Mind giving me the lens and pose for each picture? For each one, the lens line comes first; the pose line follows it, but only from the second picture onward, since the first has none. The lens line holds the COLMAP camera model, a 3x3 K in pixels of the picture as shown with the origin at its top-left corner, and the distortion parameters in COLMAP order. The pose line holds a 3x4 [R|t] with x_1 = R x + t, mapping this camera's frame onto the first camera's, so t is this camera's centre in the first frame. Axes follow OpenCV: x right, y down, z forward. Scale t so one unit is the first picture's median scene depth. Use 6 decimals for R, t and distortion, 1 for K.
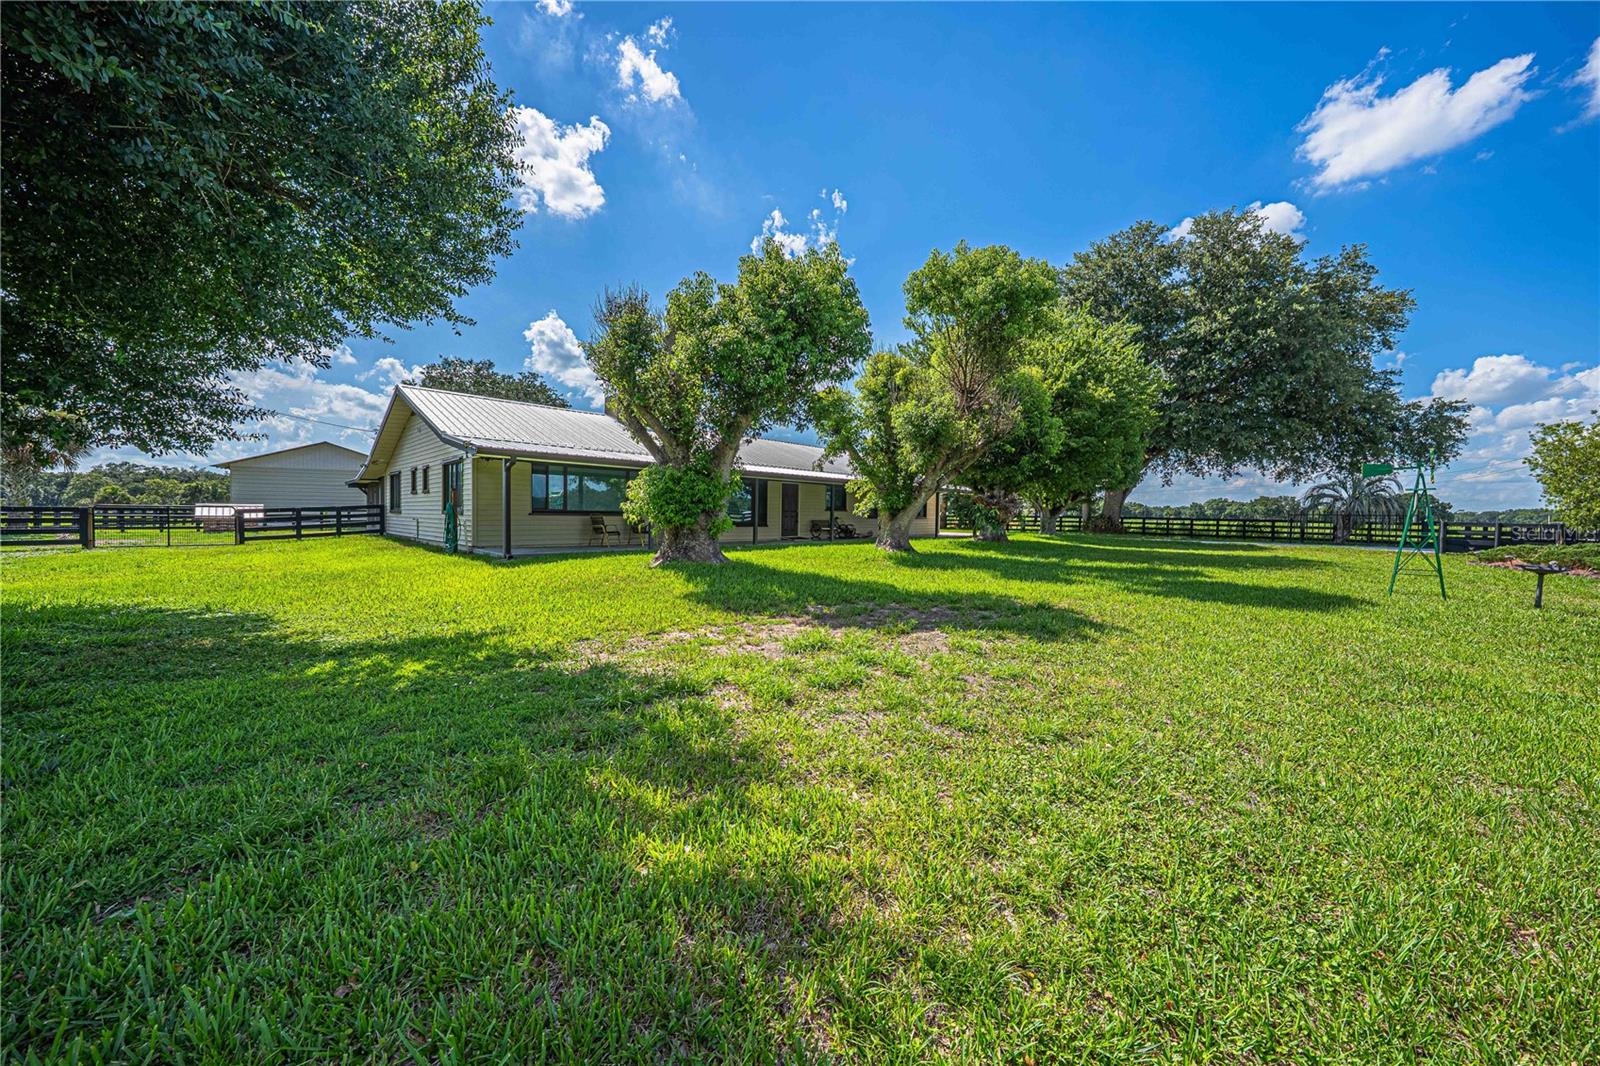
lens RADIAL K [[544.7, 0, 800.0], [0, 544.7, 533.0], [0, 0, 1]] dist [-0.000748, 0.000082]
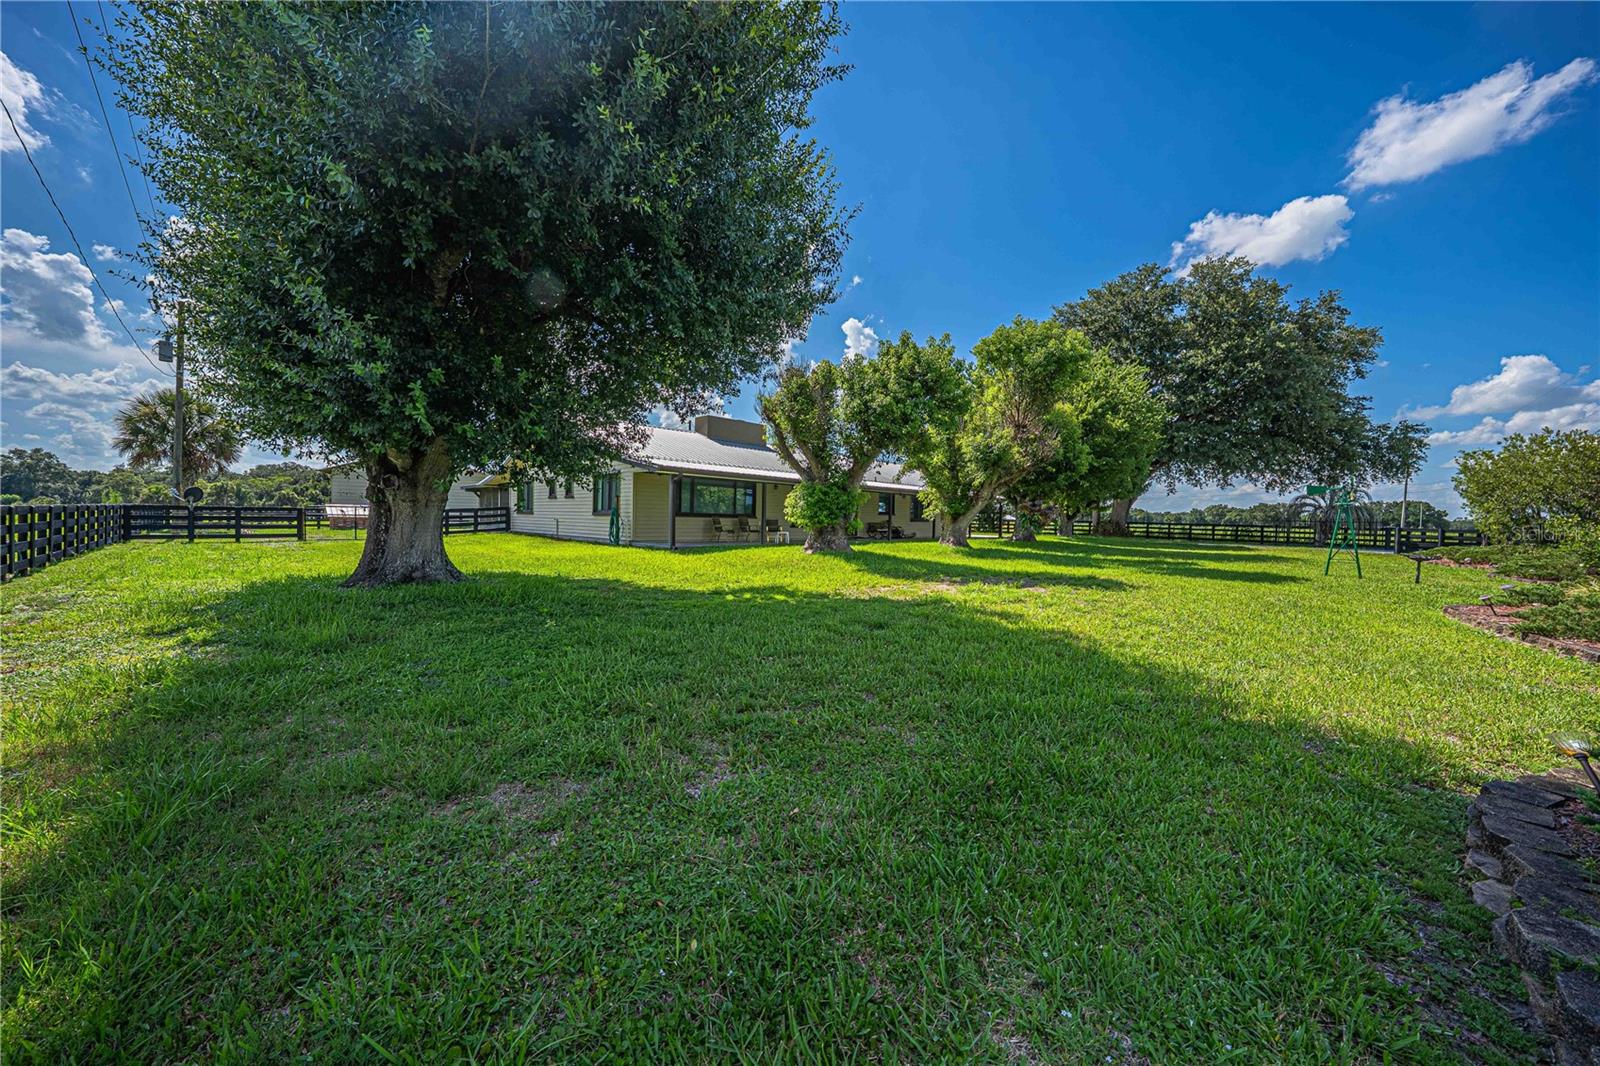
lens RADIAL K [[544.7, 0, 800.0], [0, 544.7, 533.0], [0, 0, 1]] dist [-0.000748, 0.000082]
pose [[0.999973, 0.007300, -0.000370, -0.115701], [-0.007302, 0.999958, -0.005487, 0.006204], [0.000329, 0.005490, 0.999985, -0.167004]]
